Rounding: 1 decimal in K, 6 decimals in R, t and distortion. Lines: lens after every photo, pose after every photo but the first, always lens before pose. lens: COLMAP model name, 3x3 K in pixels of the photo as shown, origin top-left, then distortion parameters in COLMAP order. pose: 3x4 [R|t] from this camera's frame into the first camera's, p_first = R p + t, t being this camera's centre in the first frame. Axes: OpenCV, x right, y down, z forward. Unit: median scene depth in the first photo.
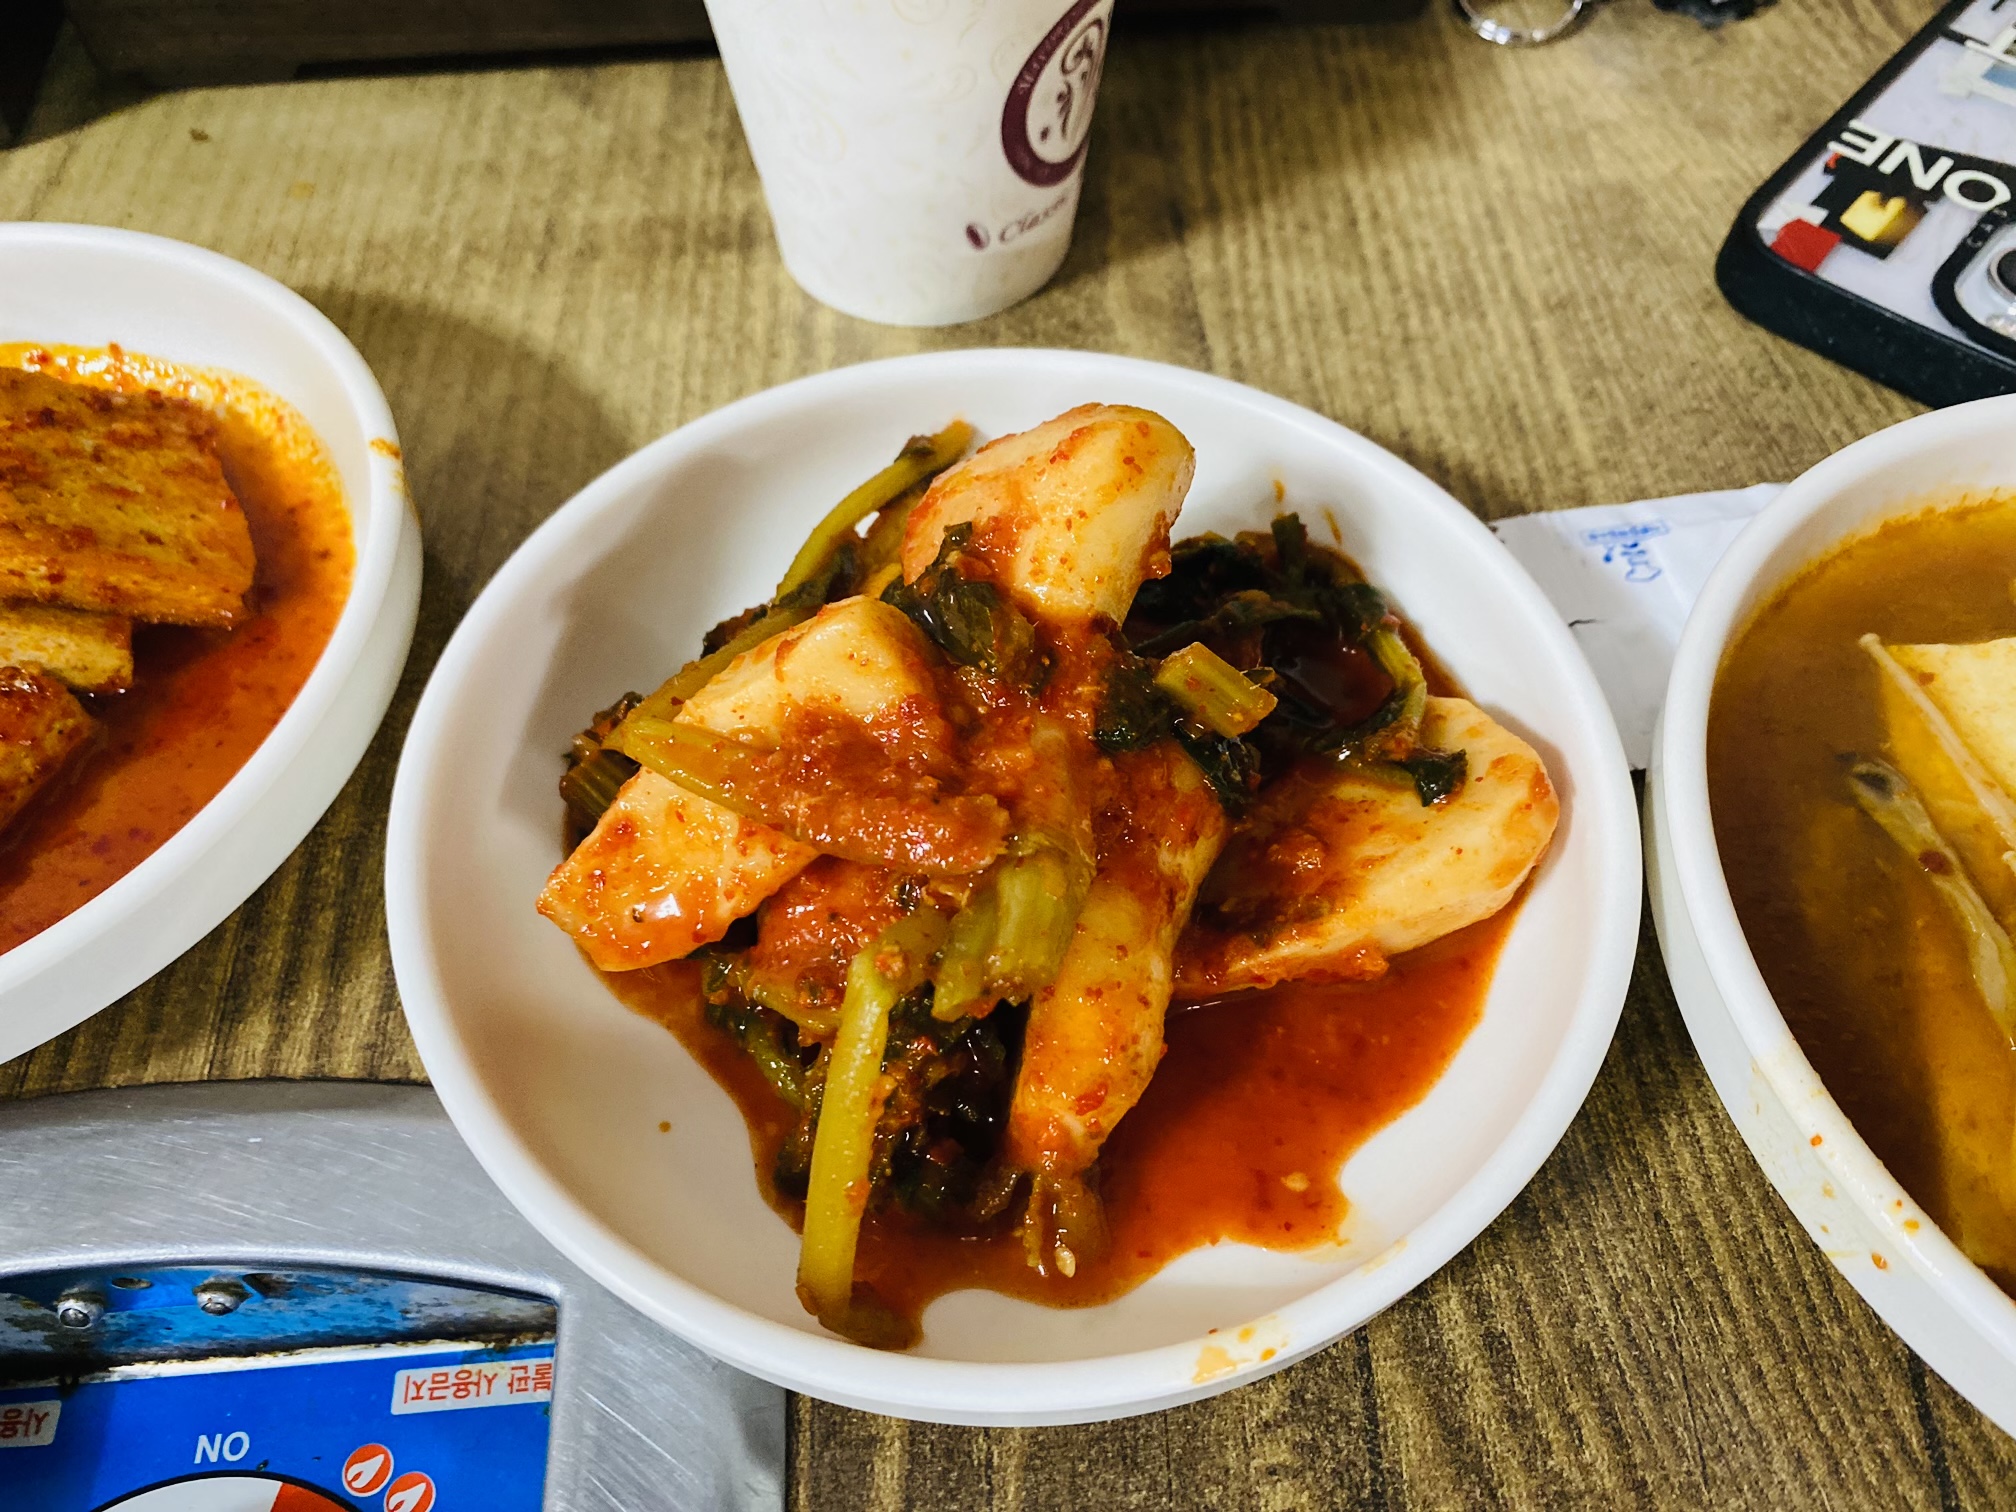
lens RADIAL K [[1469.2, 0, 1008.0], [0, 1469.2, 756.0], [0, 0, 1]] dist [0.006092, 0.002643]
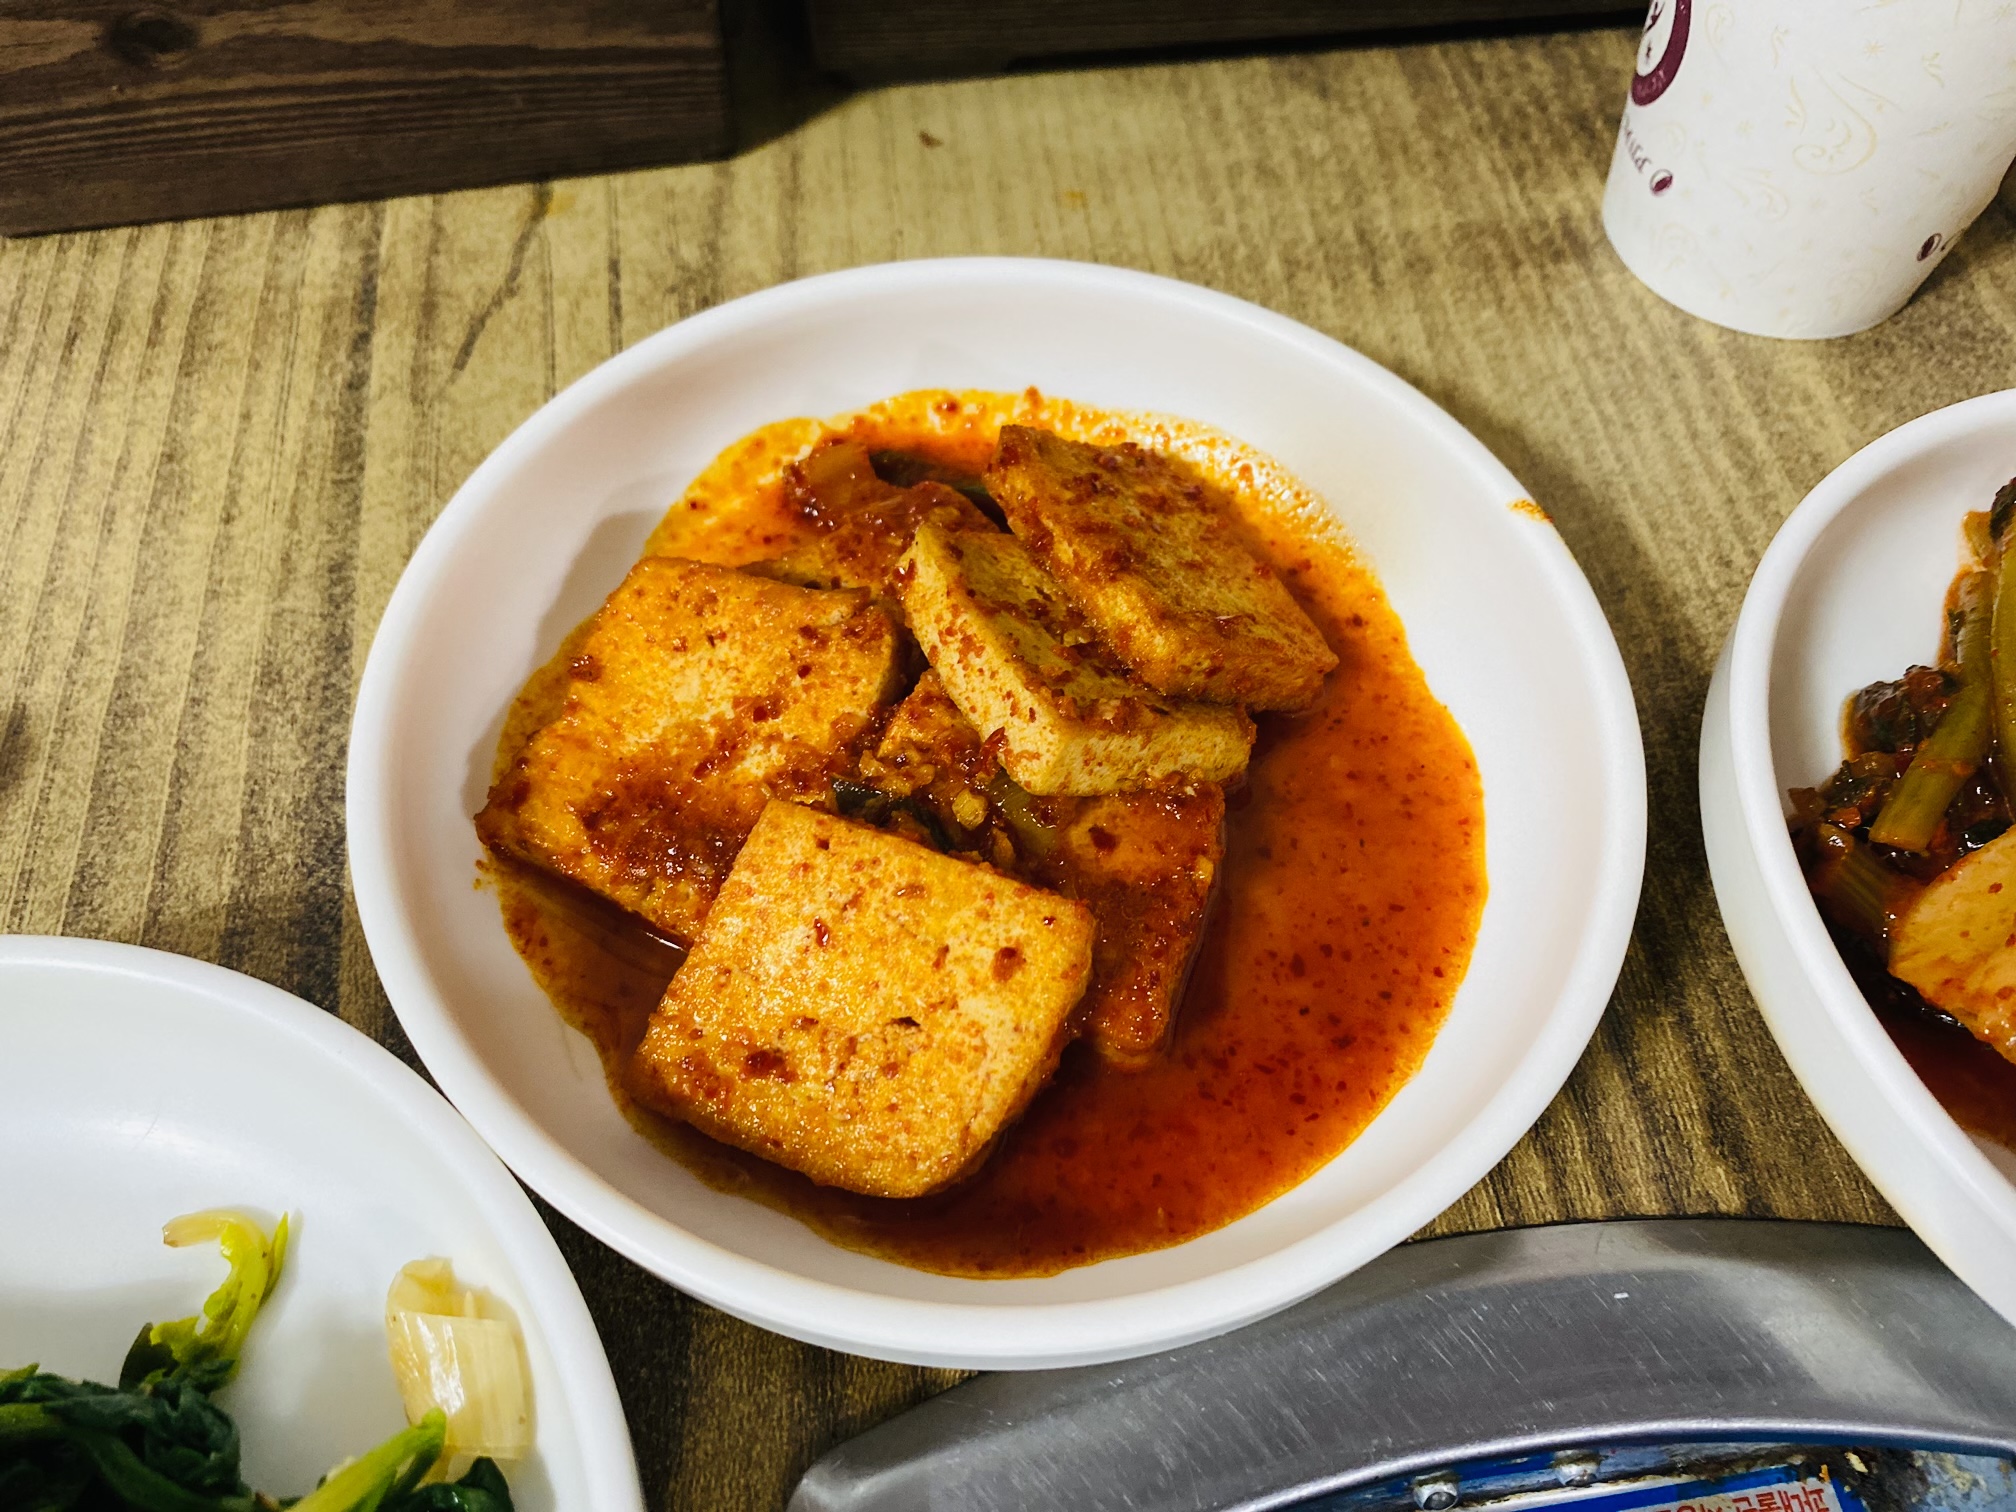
lens RADIAL K [[1469.2, 0, 1008.0], [0, 1469.2, 756.0], [0, 0, 1]] dist [0.006092, 0.002643]
pose [[0.997438, -0.040303, 0.059104, -0.668643], [0.037948, 0.998461, 0.040441, -0.089315], [-0.060643, -0.038095, 0.997432, 0.090370]]
